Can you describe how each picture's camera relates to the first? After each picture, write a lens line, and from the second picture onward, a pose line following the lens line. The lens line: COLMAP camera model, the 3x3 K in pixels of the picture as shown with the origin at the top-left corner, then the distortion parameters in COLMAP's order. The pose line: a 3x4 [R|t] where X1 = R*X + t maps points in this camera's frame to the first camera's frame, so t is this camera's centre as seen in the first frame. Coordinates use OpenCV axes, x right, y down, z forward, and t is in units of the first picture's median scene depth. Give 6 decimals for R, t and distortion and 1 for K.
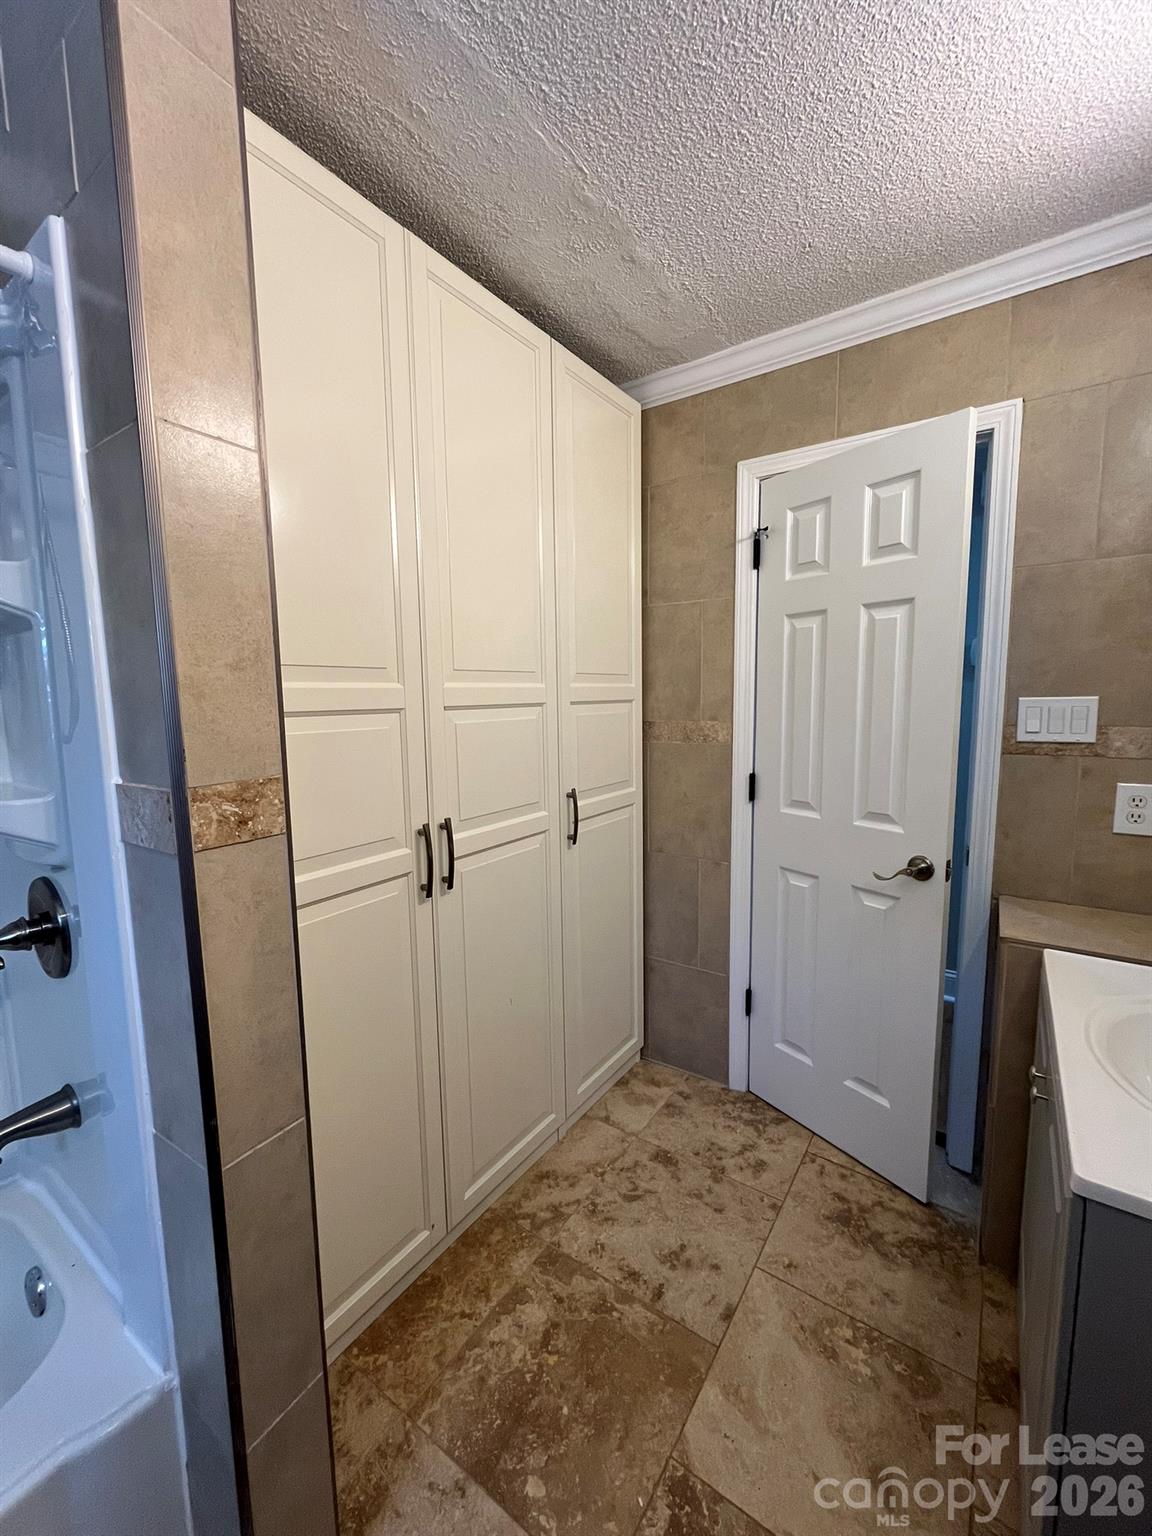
lens RADIAL K [[621.8, 0, 575.7], [0, 621.8, 767.0], [0, 0, 1]] dist [-0.003727, 0.000221]
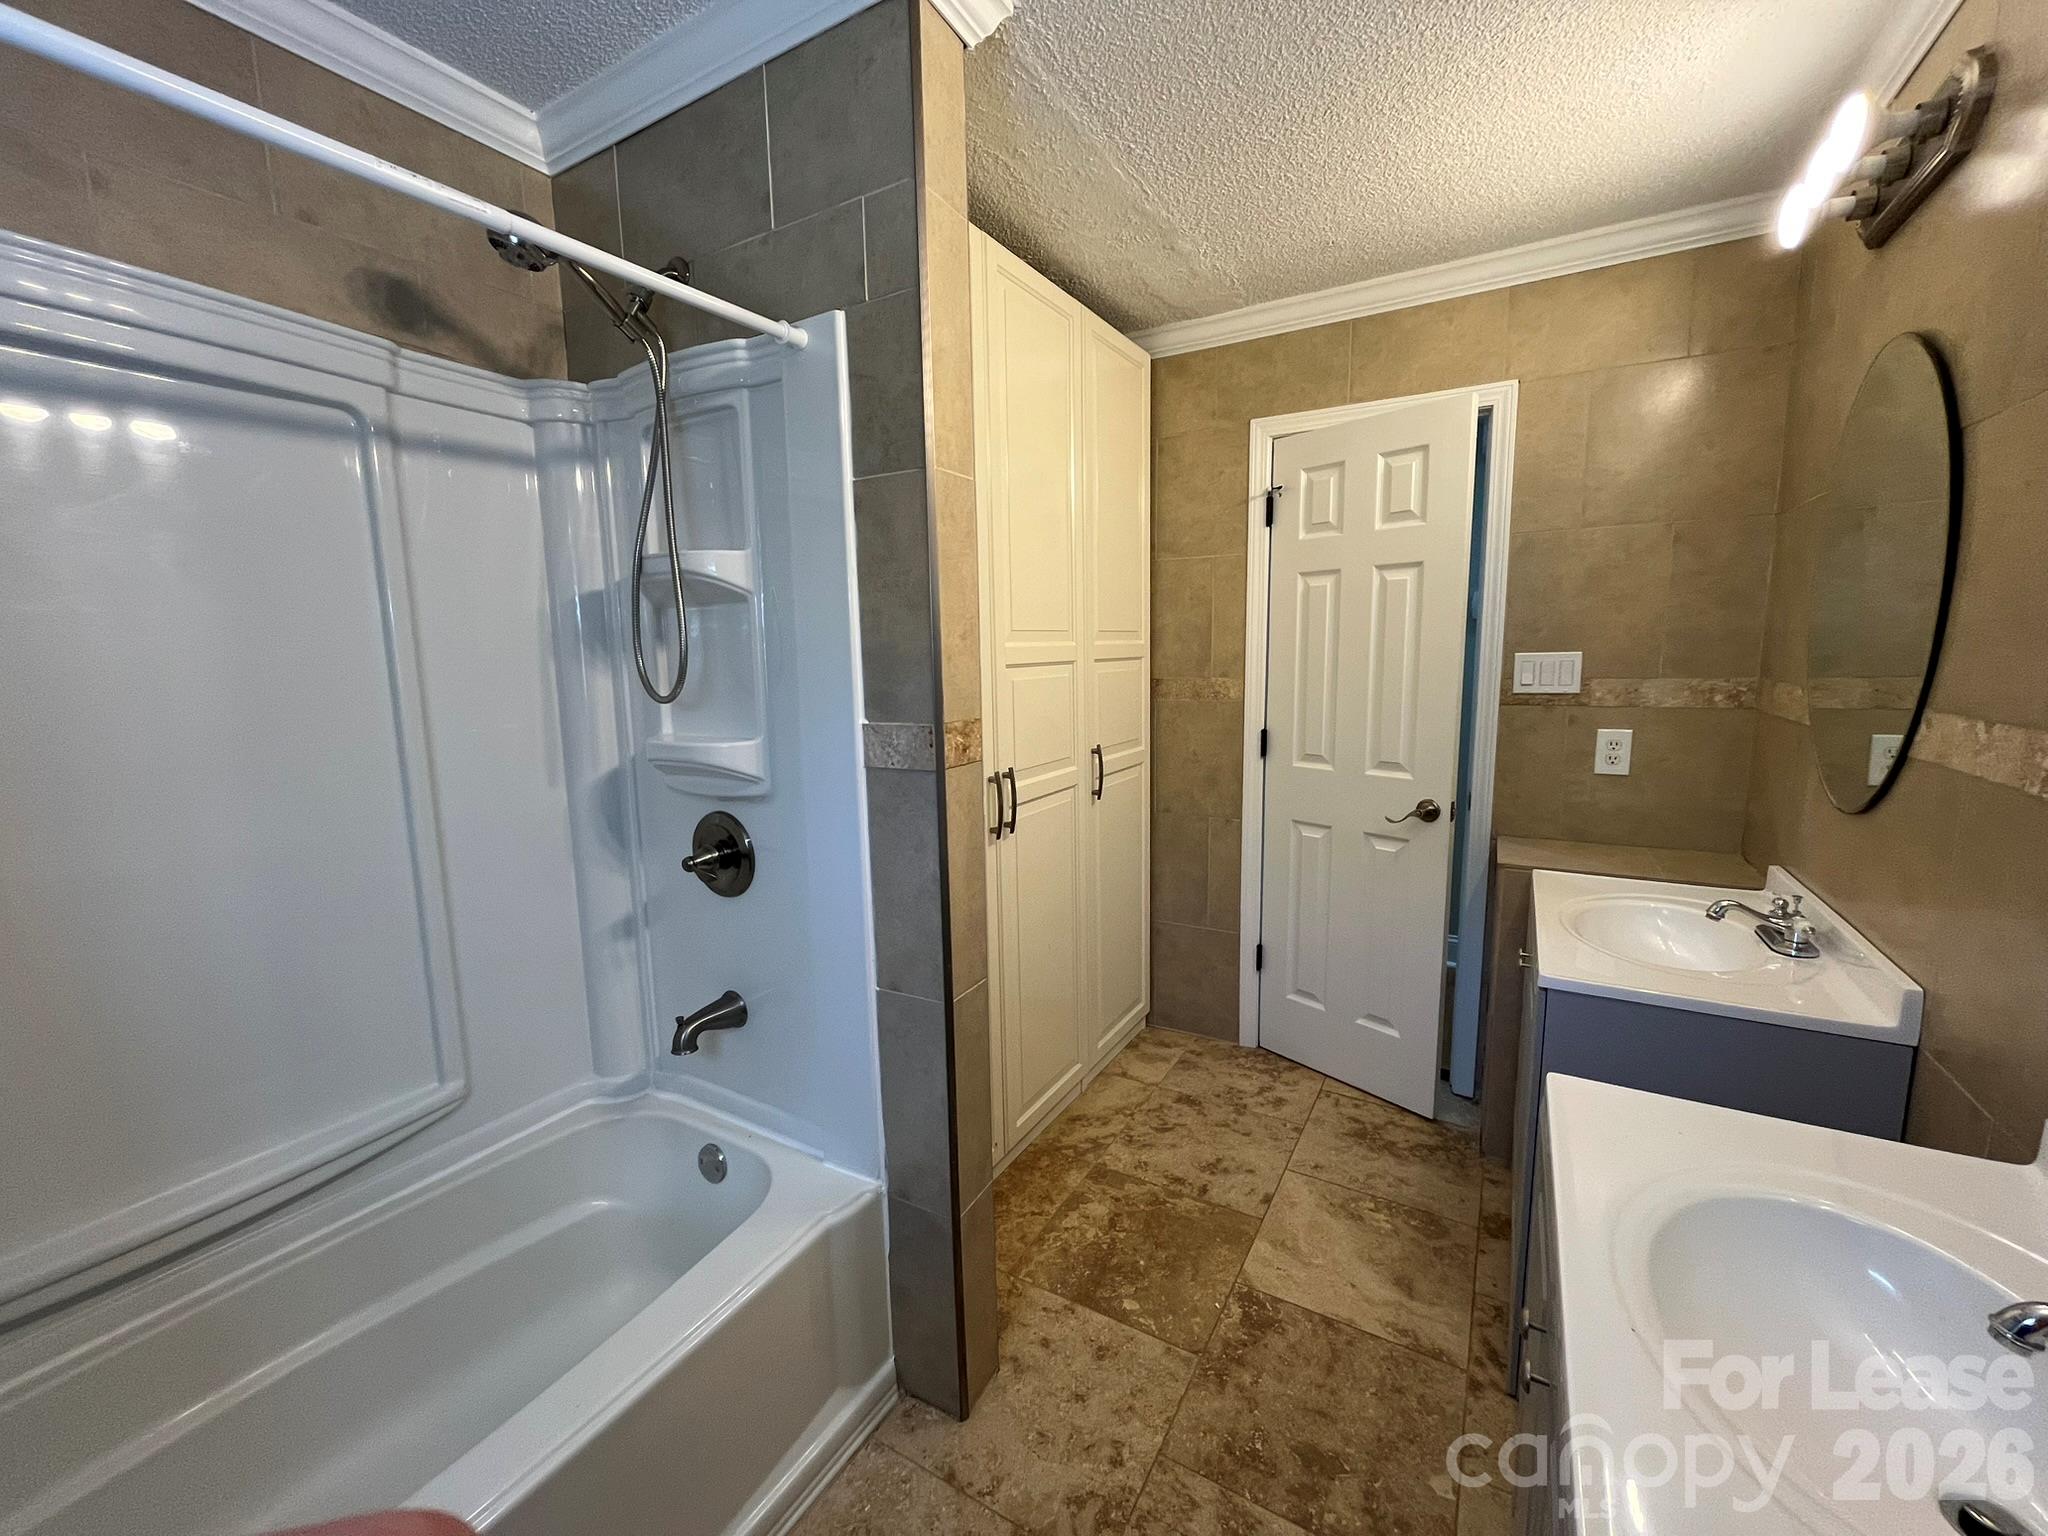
lens RADIAL K [[829.1, 0, 1019.0], [0, 829.1, 765.4], [0, 0, 1]] dist [-0.003727, 0.000221]
pose [[0.997664, -0.014372, 0.066778, -0.261360], [0.012676, 0.999588, 0.025747, 0.037853], [-0.067120, -0.024840, 0.997436, -0.406295]]
